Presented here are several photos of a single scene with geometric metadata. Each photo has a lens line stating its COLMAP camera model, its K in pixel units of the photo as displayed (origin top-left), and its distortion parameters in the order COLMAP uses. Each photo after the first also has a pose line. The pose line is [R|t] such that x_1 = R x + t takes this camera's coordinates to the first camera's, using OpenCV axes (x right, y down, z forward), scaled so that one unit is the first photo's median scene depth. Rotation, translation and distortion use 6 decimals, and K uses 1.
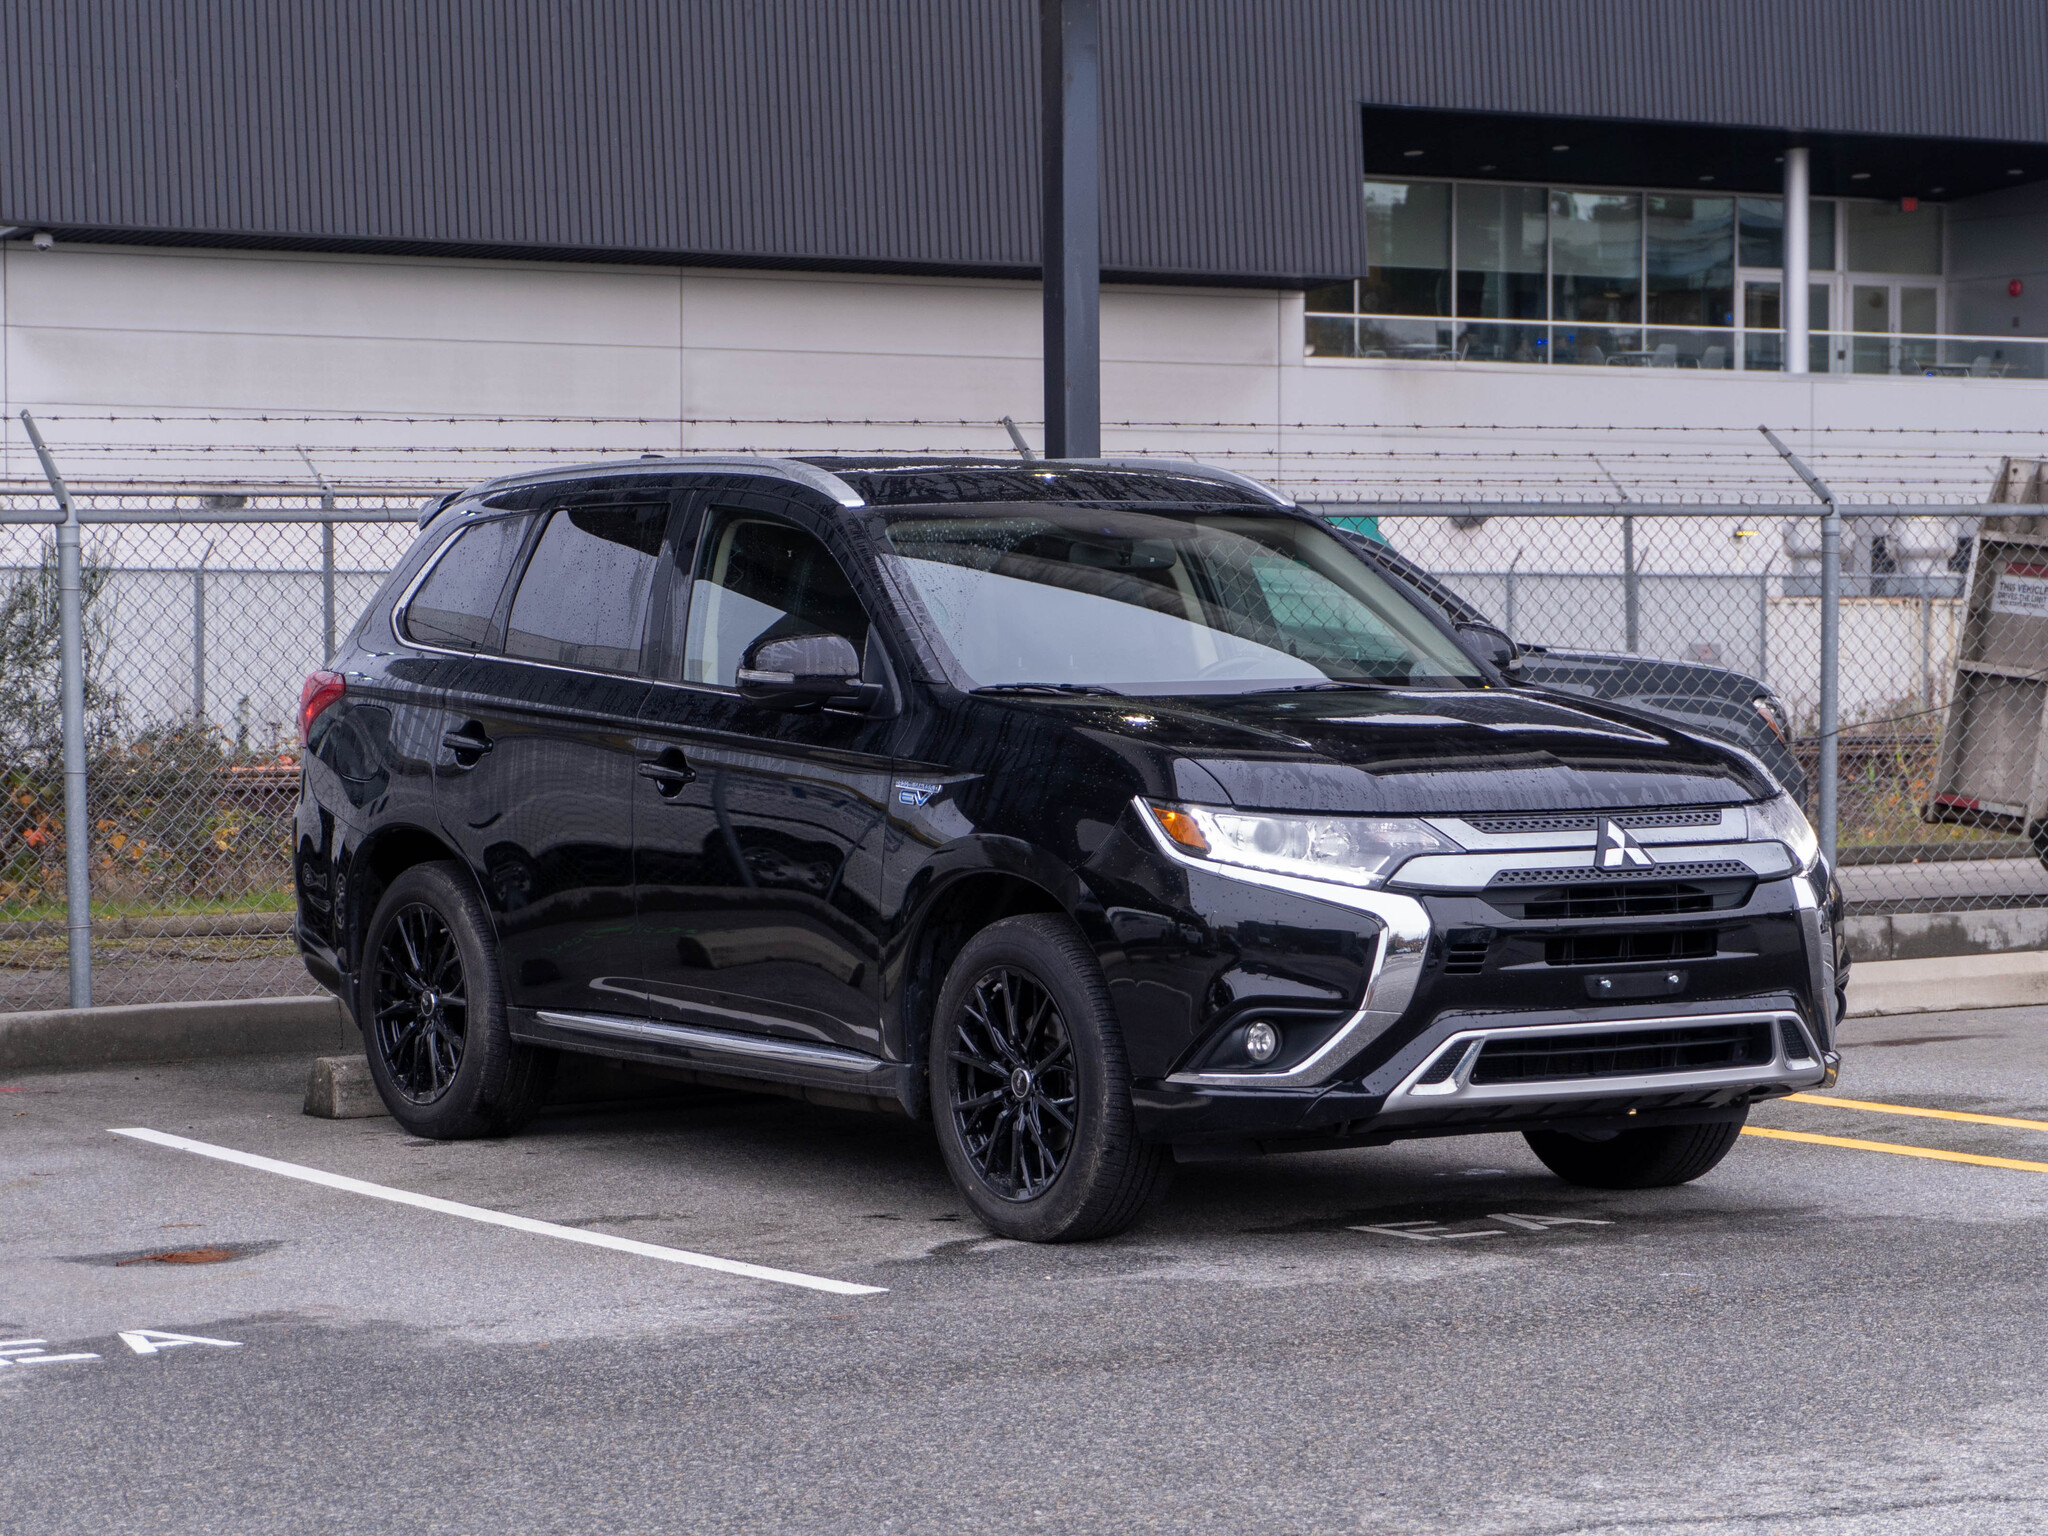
lens RADIAL K [[5116.2, 0, 1007.5], [0, 5116.2, 753.6], [0, 0, 1]] dist [0.341622, 0.000000]
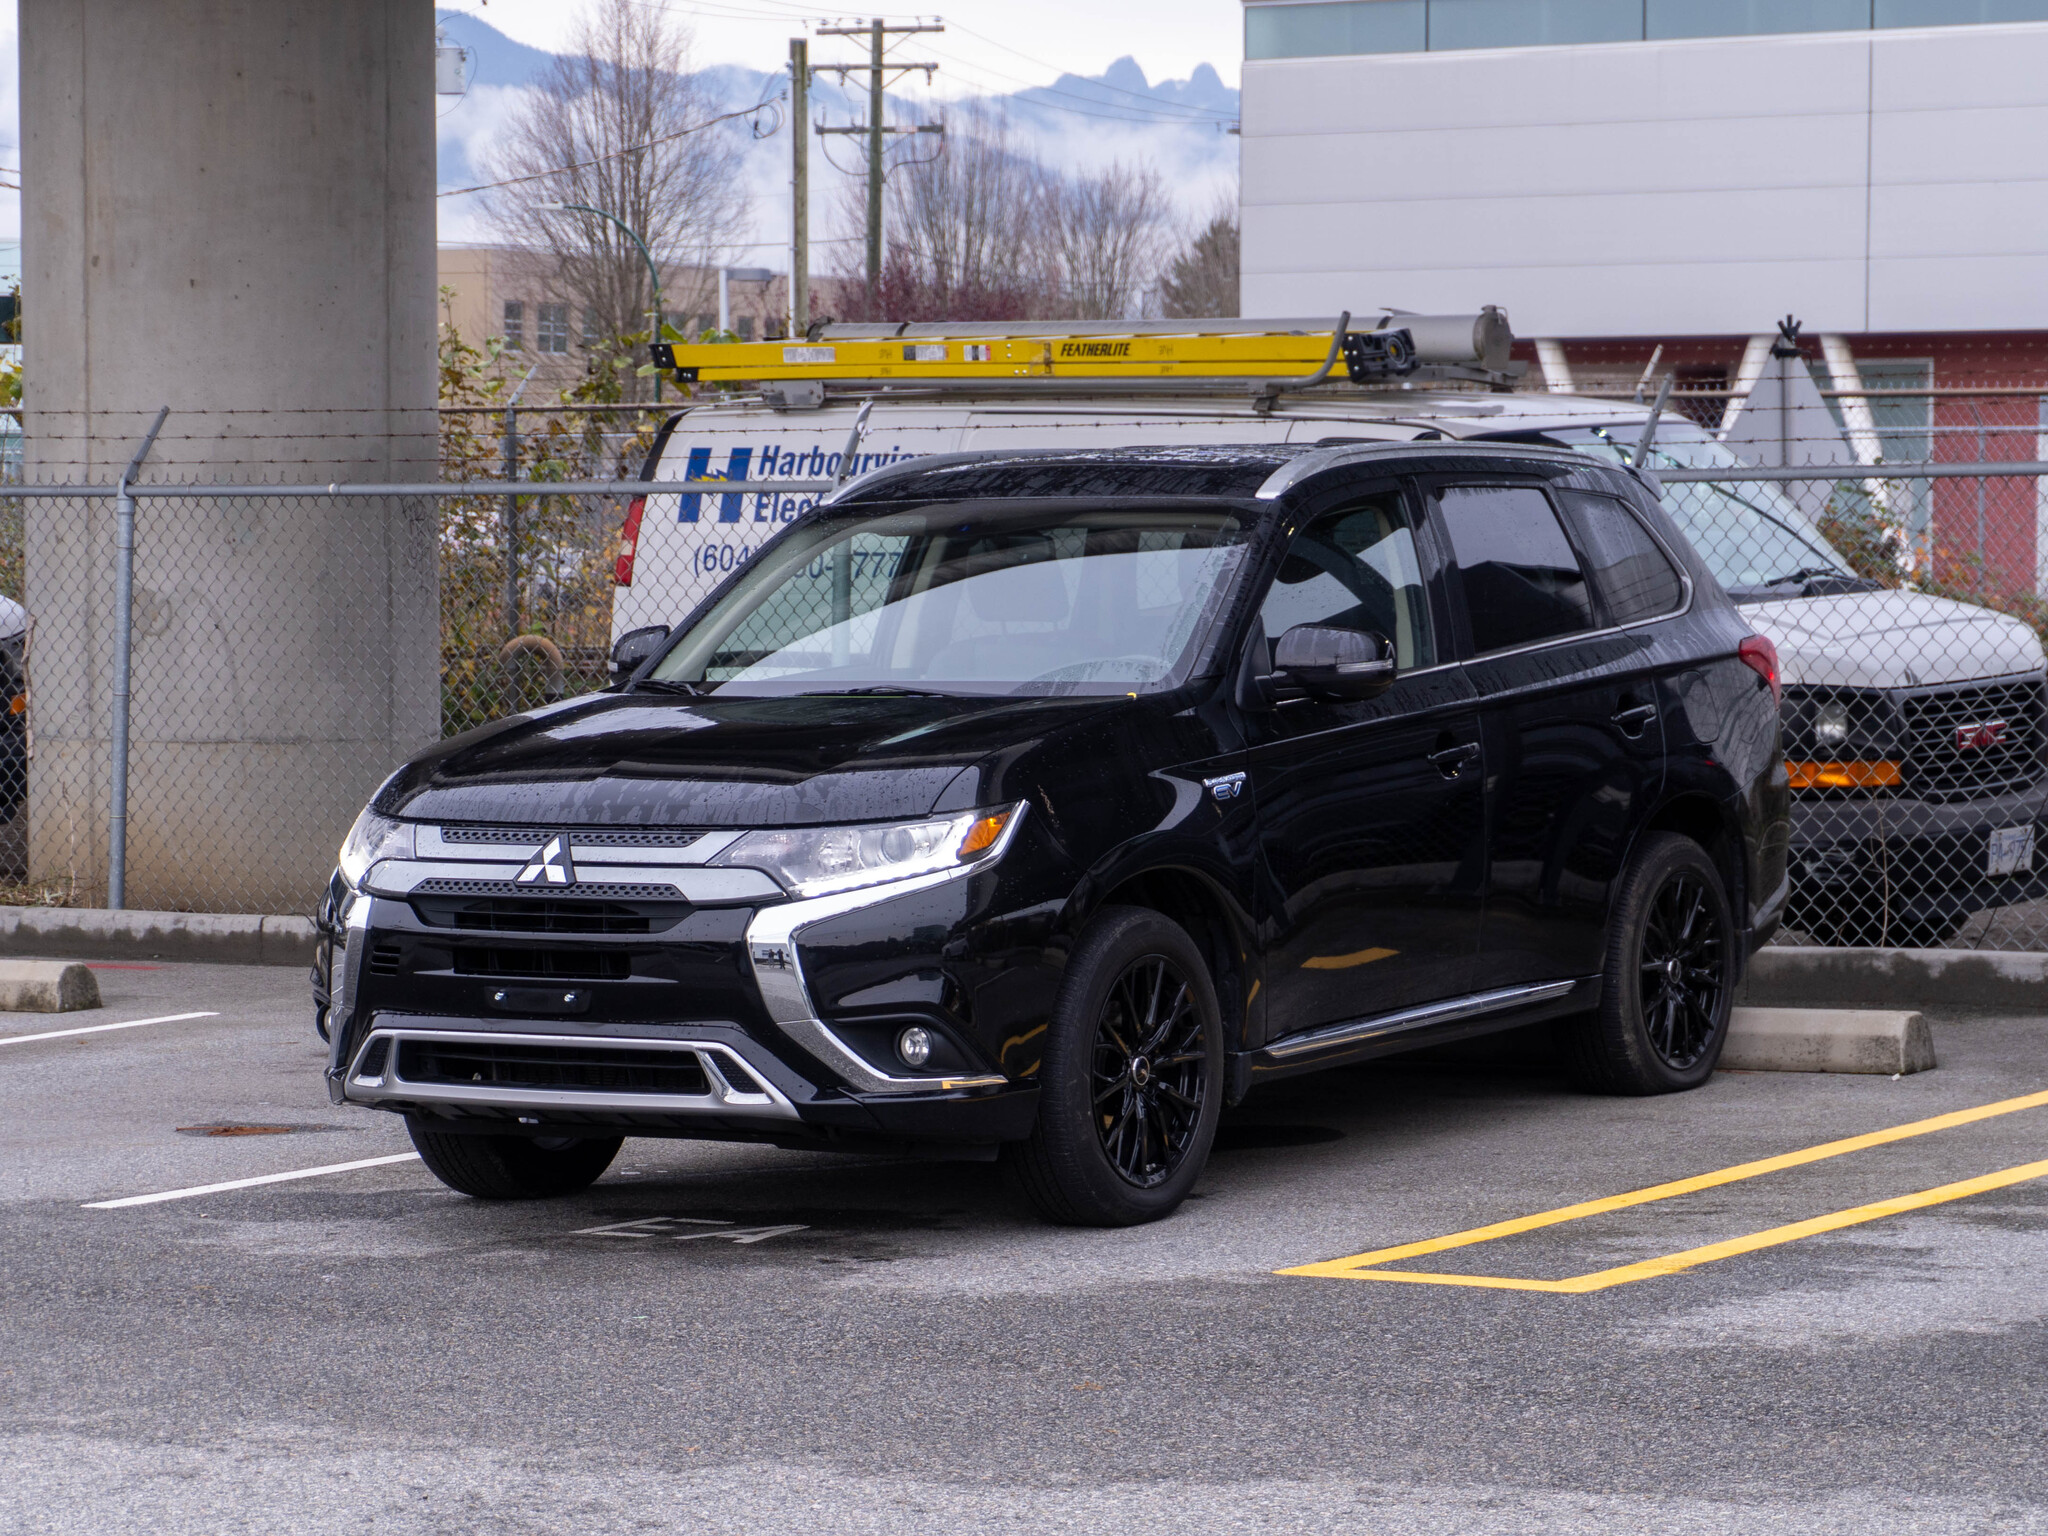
lens RADIAL K [[5116.2, 0, 1027.0], [0, 5116.2, 765.5], [0, 0, 1]] dist [0.341622, 0.000000]
pose [[0.434050, 0.042266, -0.899897, 1.074627], [-0.011713, 0.999079, 0.041275, -0.044061], [0.900812, -0.007375, 0.434146, 0.653000]]
